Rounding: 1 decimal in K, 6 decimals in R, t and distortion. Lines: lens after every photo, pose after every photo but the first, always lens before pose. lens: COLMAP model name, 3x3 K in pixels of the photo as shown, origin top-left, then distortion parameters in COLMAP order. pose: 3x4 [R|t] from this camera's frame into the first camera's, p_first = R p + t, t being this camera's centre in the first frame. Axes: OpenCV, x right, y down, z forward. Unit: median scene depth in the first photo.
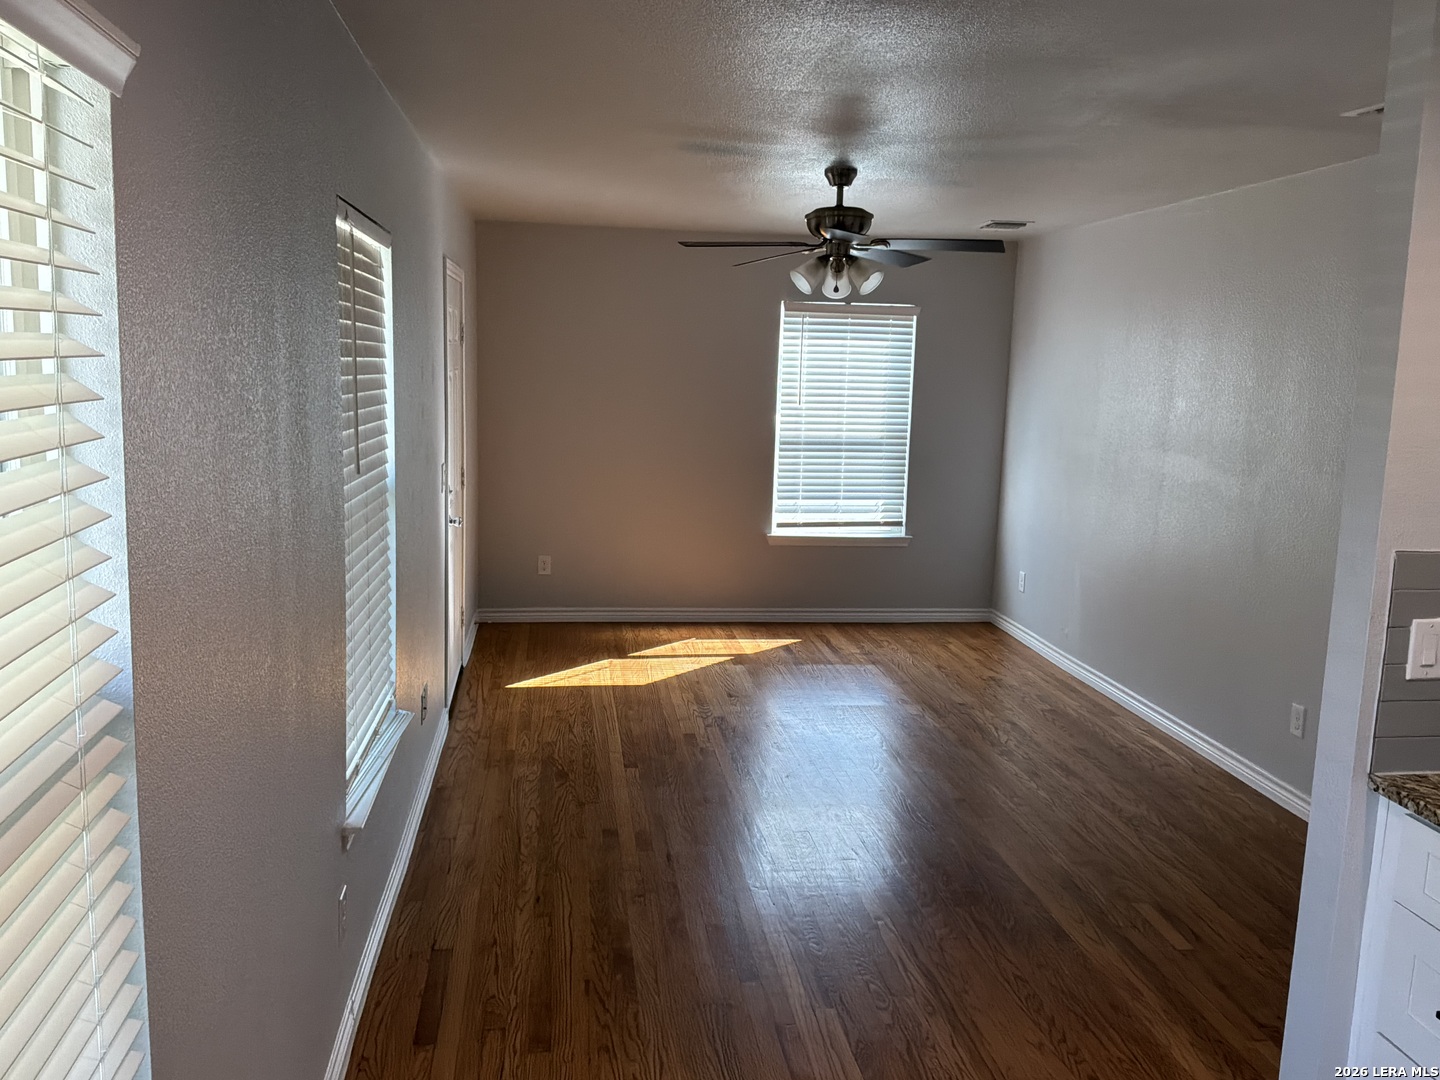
lens RADIAL K [[1178.2, 0, 720.0], [0, 1178.2, 540.0], [0, 0, 1]] dist [0.118131, -0.287742]
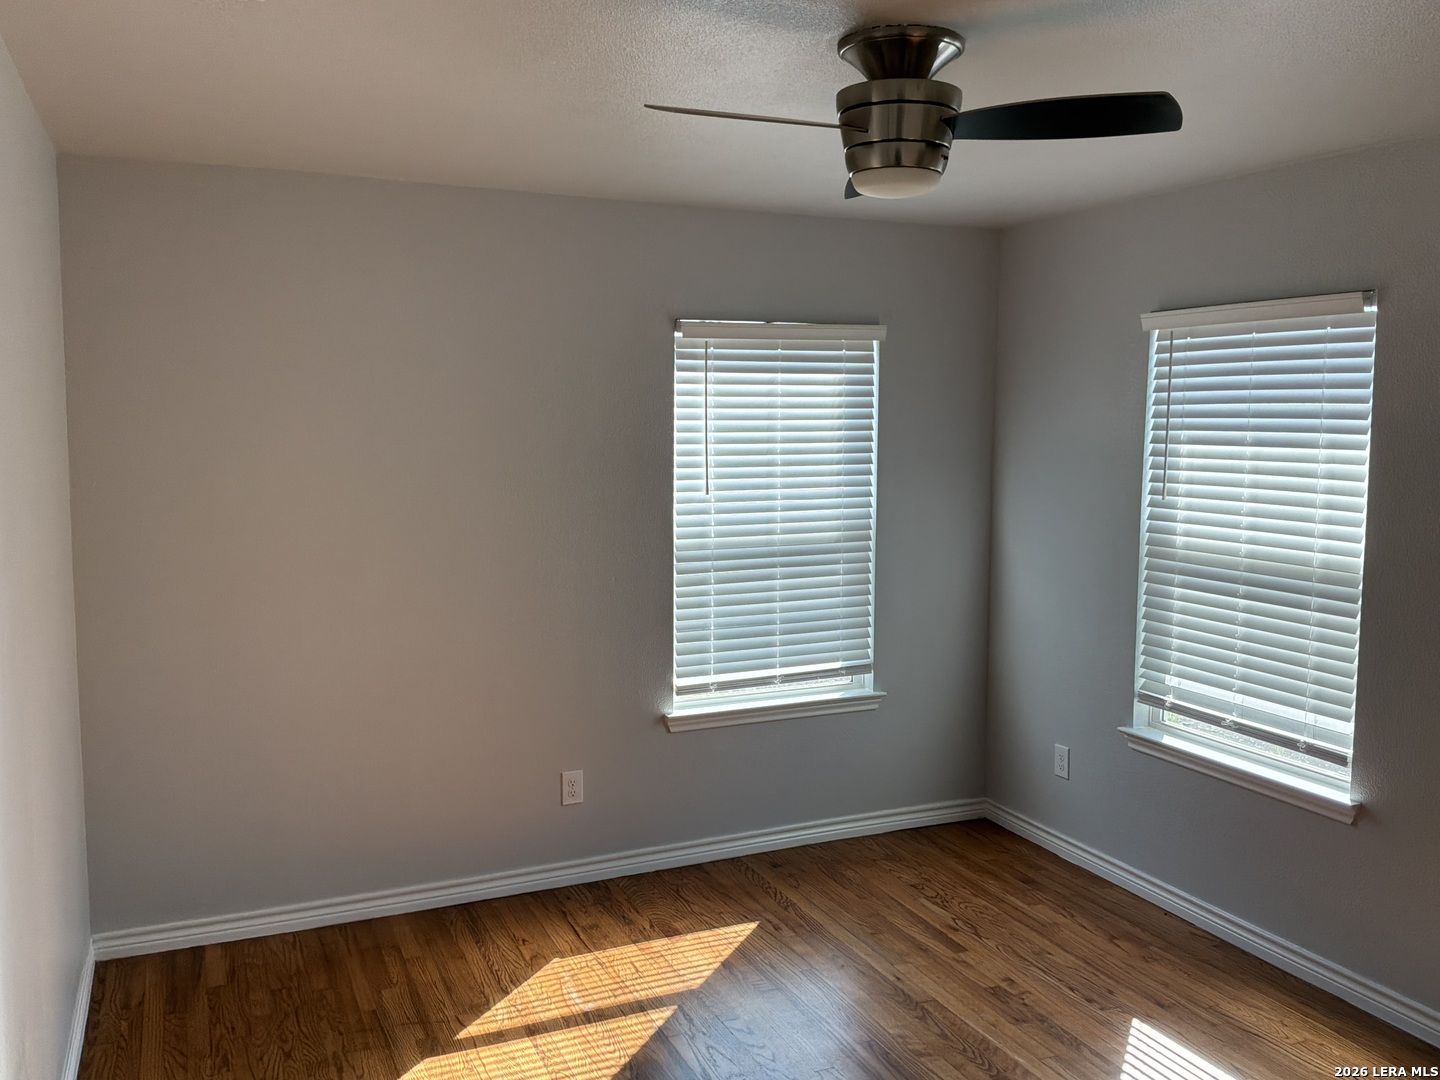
lens RADIAL K [[1178.2, 0, 720.0], [0, 1178.2, 540.0], [0, 0, 1]] dist [0.118131, -0.287742]
pose [[0.968124, -0.054776, 0.244410, -0.072640], [0.064316, 0.997441, -0.031218, -0.072749], [-0.242075, 0.045943, 0.969169, 0.428684]]
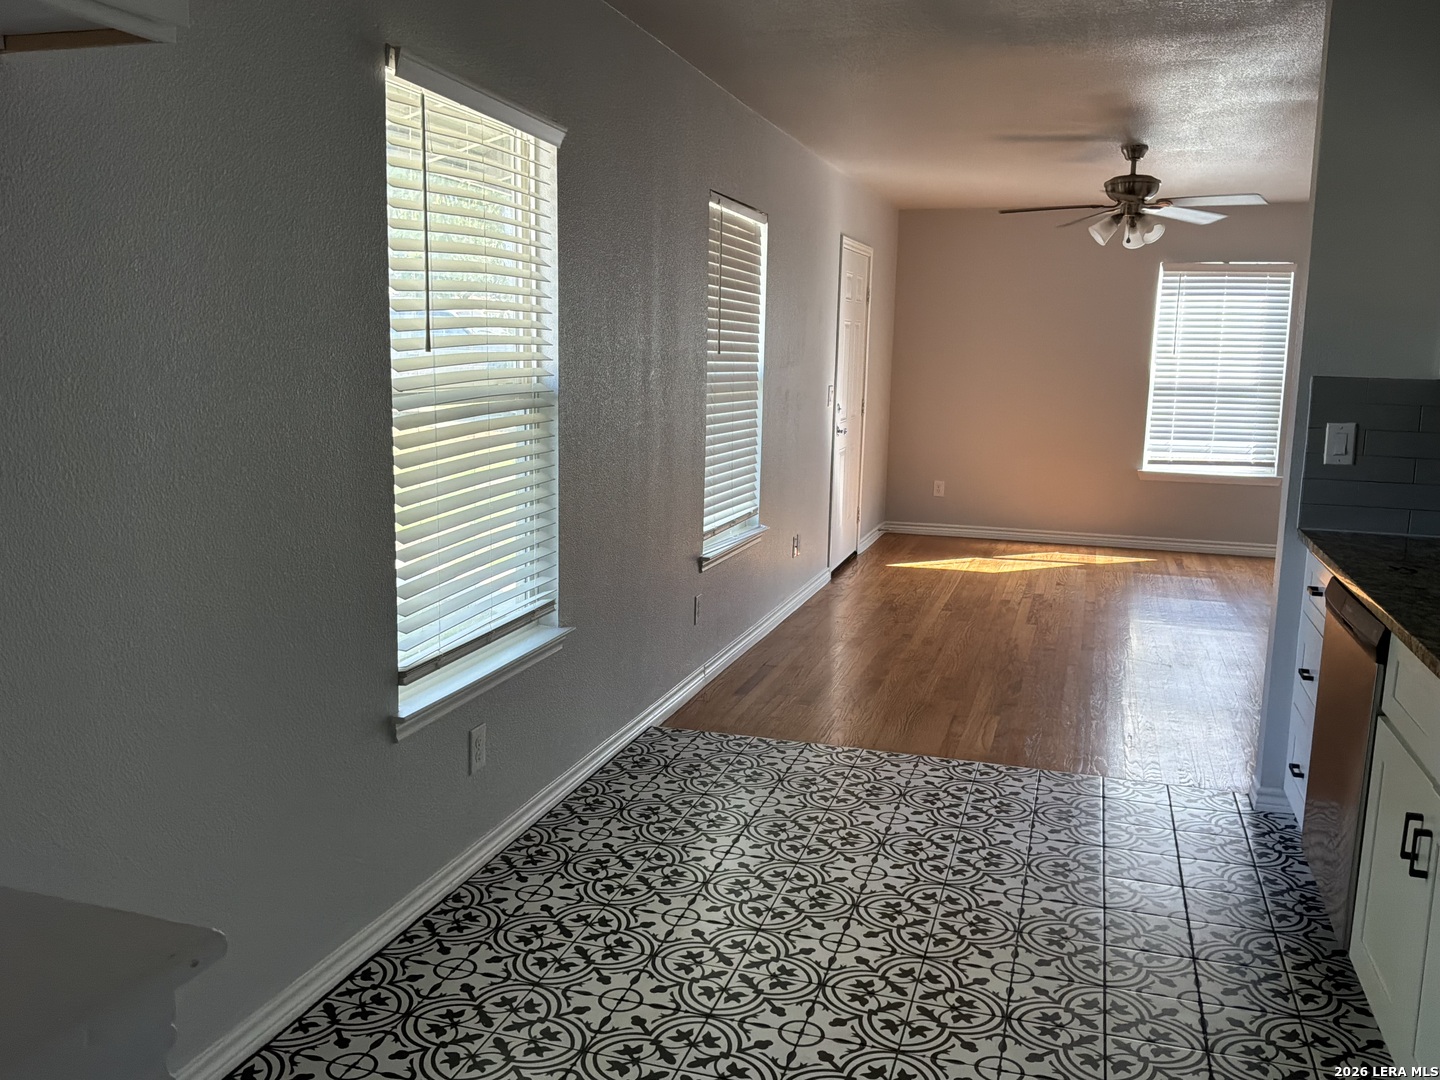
lens RADIAL K [[1178.2, 0, 720.0], [0, 1178.2, 540.0], [0, 0, 1]] dist [0.118131, -0.287742]
pose [[0.906473, 0.054984, -0.418670, 0.161313], [-0.055648, 0.998394, 0.010634, 0.073978], [0.418582, 0.013658, 0.908076, -0.207118]]
